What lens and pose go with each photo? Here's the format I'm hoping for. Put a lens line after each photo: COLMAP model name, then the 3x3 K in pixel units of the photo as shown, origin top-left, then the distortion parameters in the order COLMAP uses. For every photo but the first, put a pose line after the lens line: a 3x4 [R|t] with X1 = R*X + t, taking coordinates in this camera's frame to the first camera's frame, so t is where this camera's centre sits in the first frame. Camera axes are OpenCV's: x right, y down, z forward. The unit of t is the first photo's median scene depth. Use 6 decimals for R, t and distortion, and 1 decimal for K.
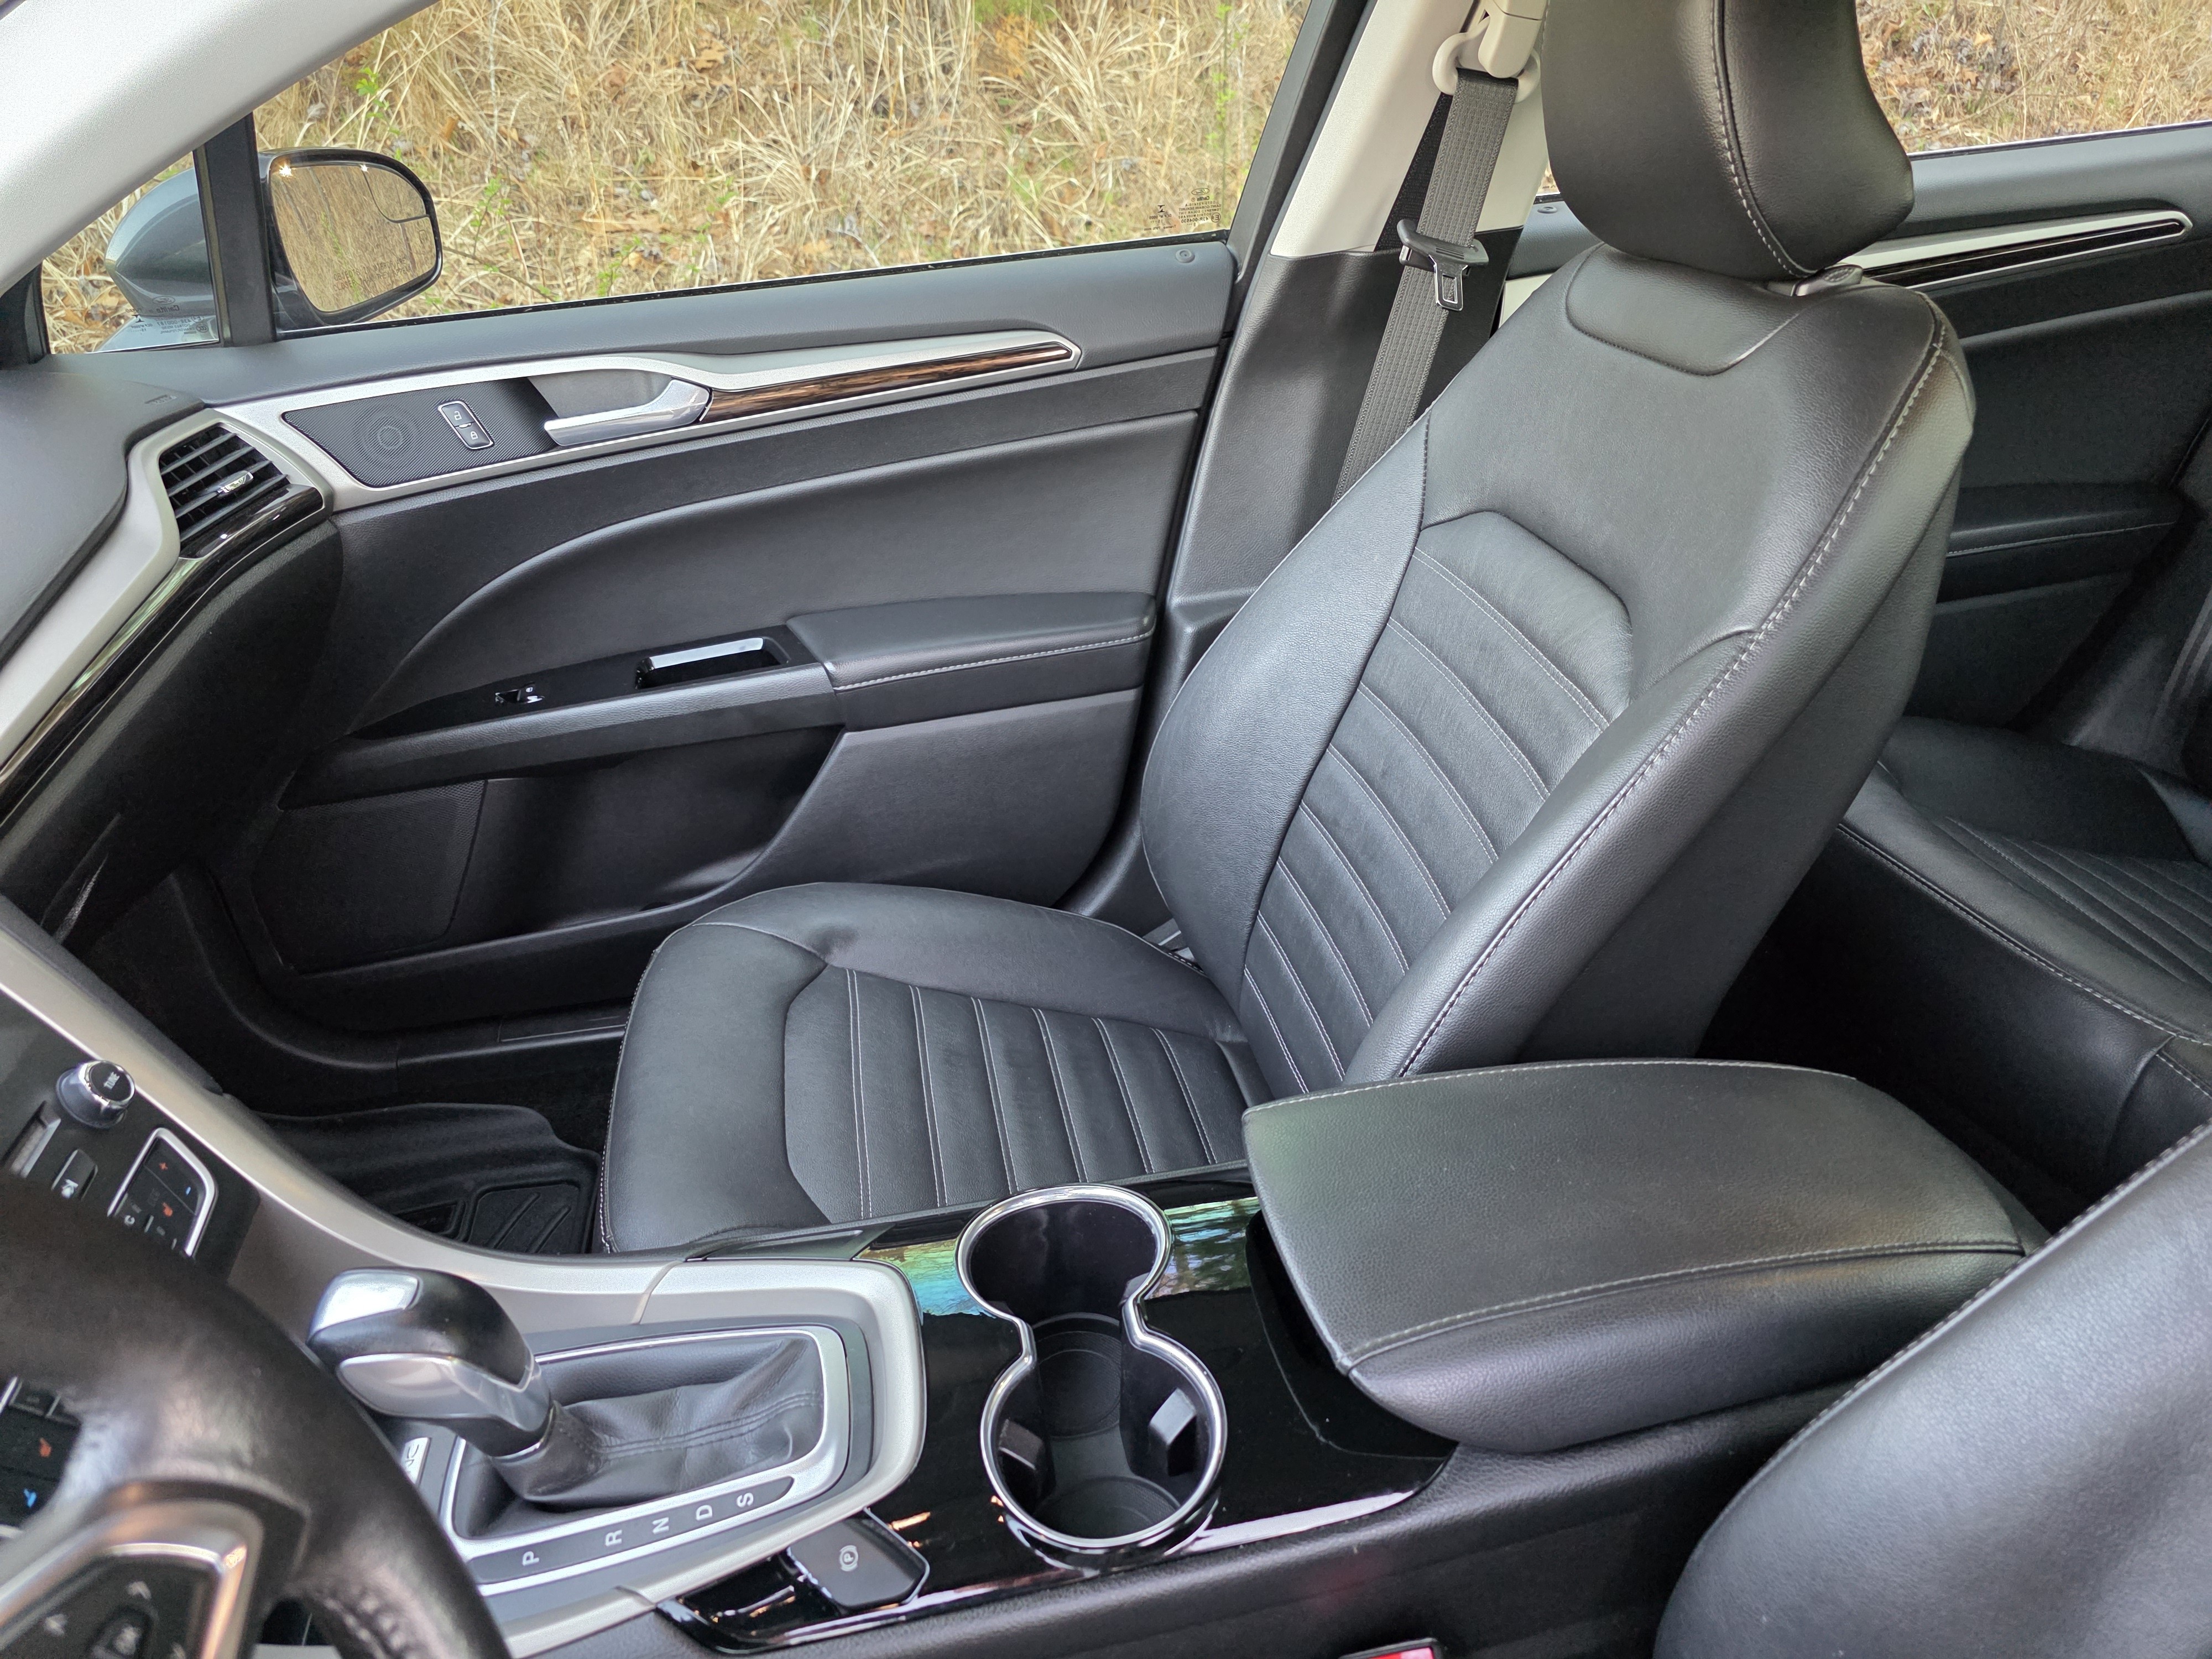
lens RADIAL K [[1475.7, 0, 1106.0], [0, 1475.7, 829.5], [0, 0, 1]] dist [0.074698, -0.075539]
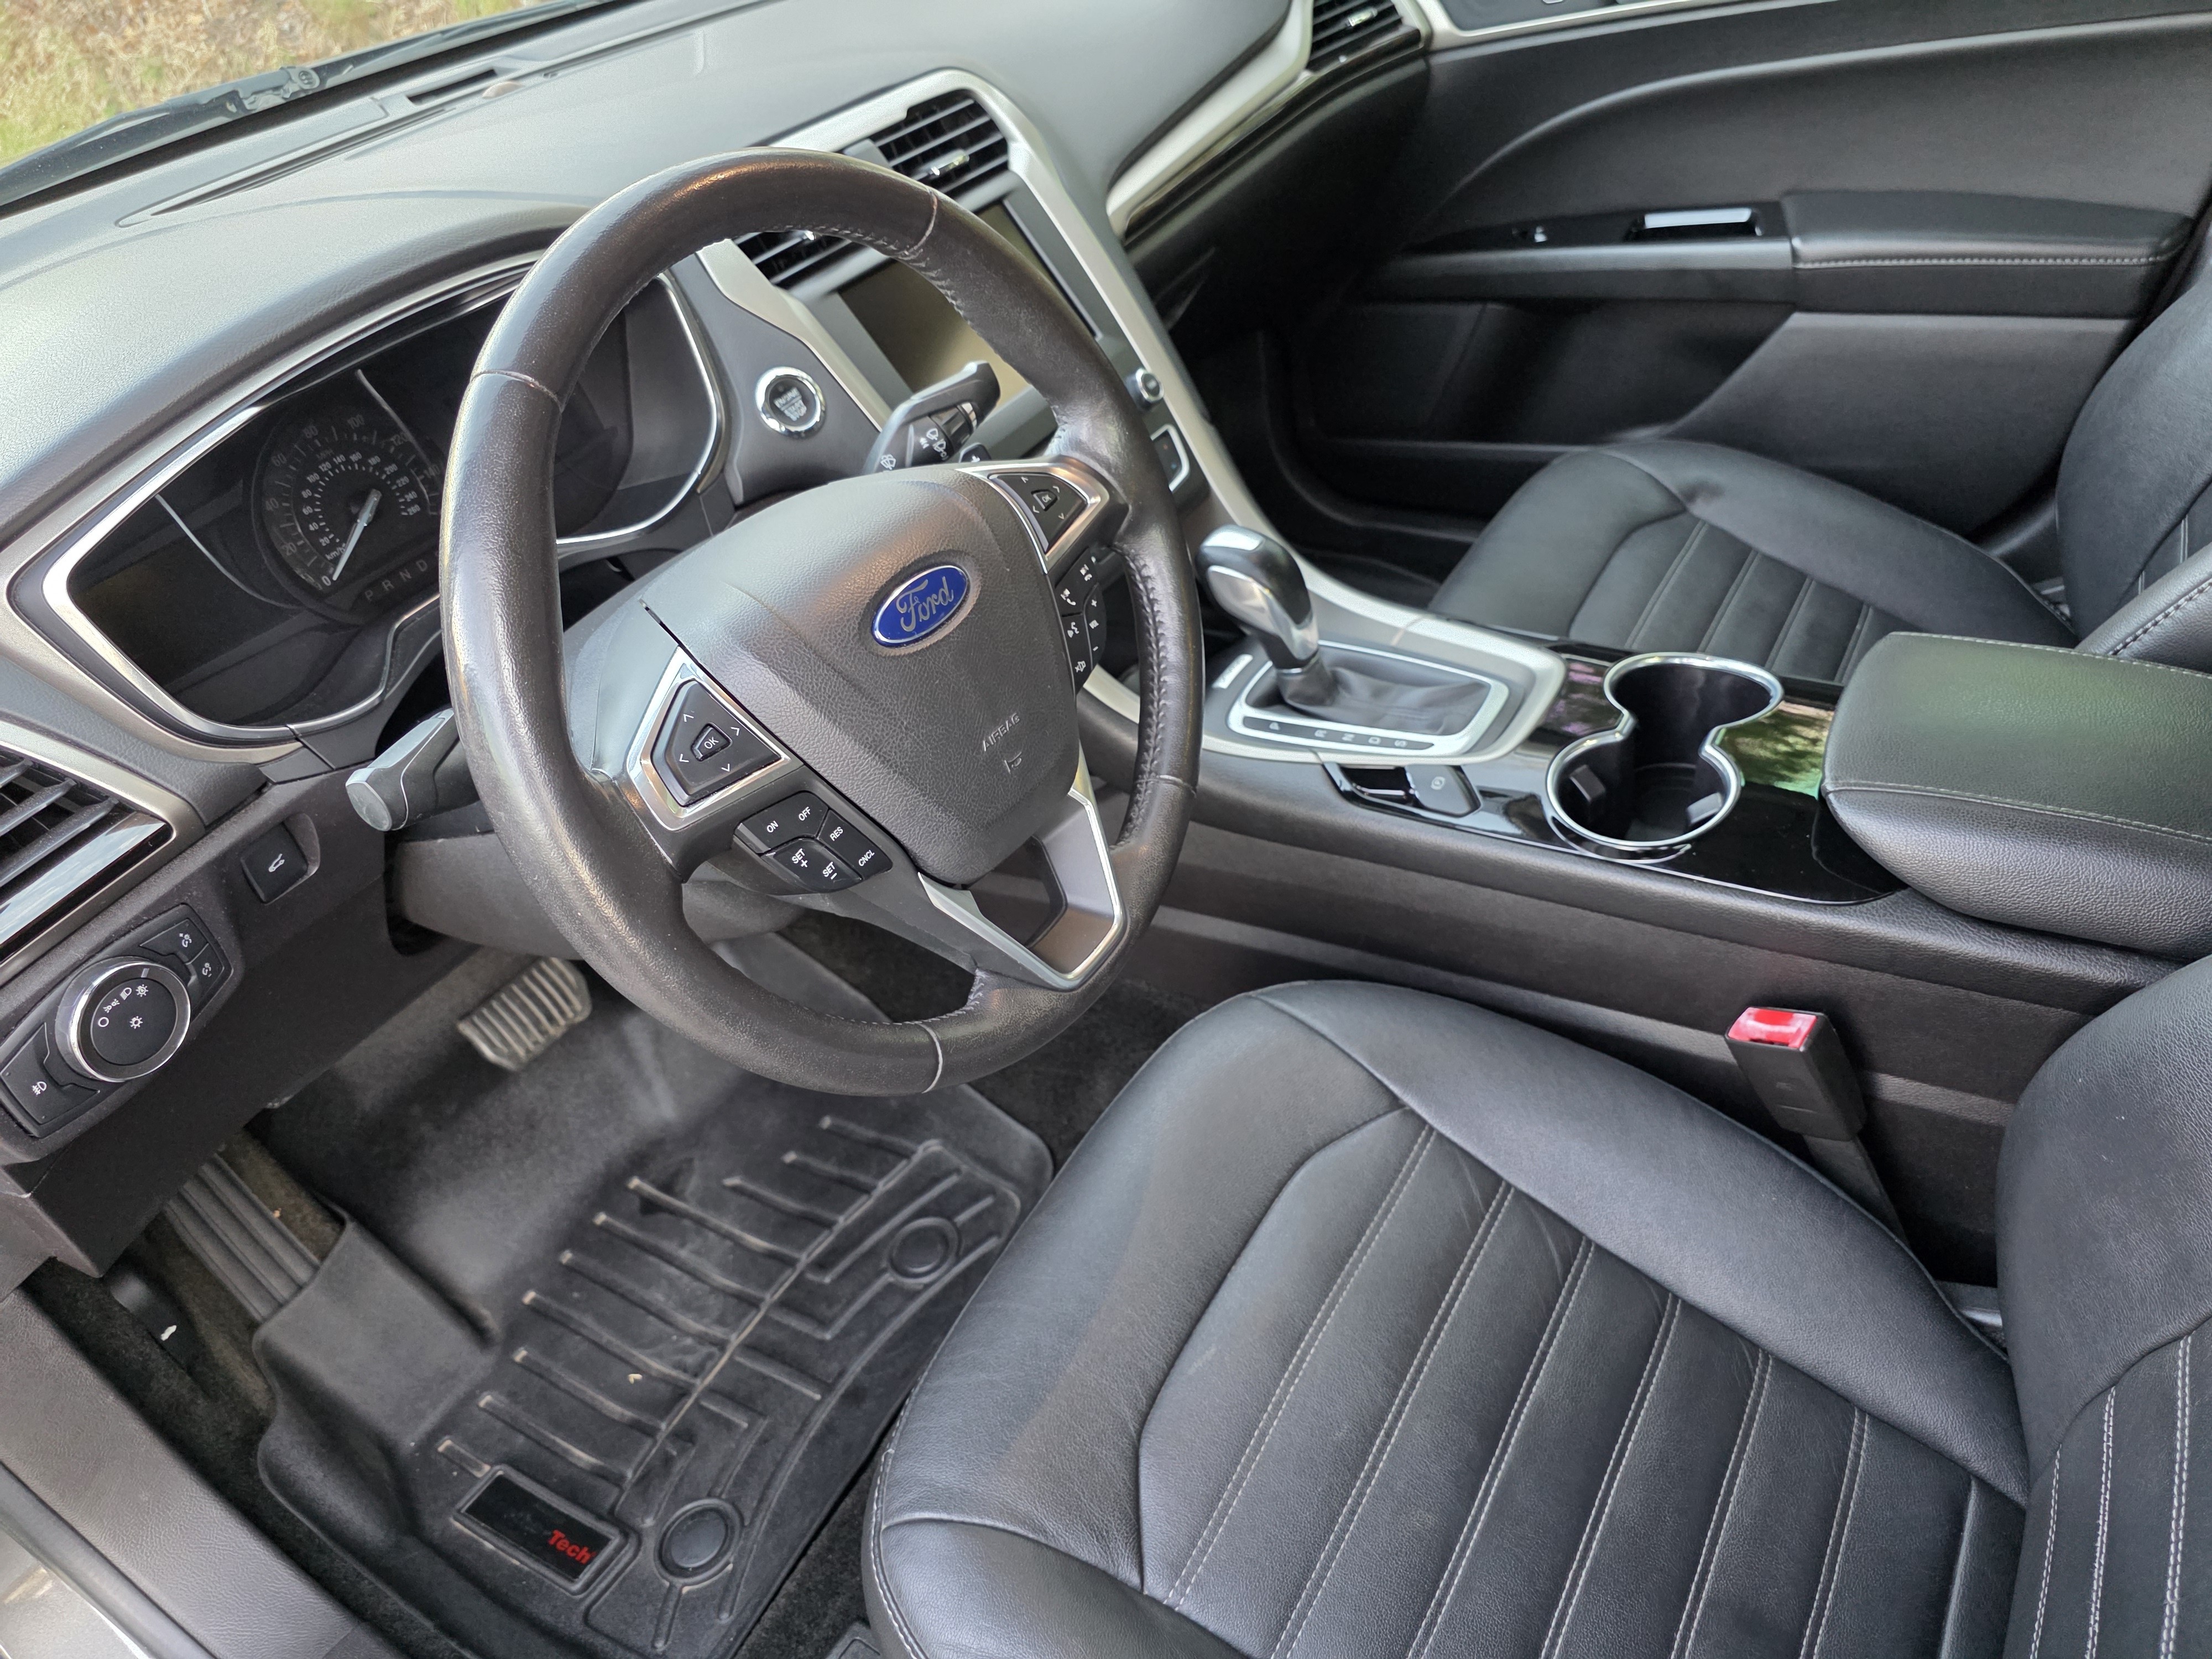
lens RADIAL K [[1551.0, 0, 1106.0], [0, 1551.0, 829.5], [0, 0, 1]] dist [-0.000507, -0.002796]
pose [[0.740151, 0.357702, -0.569408, 0.245673], [-0.228070, 0.930124, 0.287845, 0.078882], [0.632583, -0.083184, 0.770013, -0.211875]]
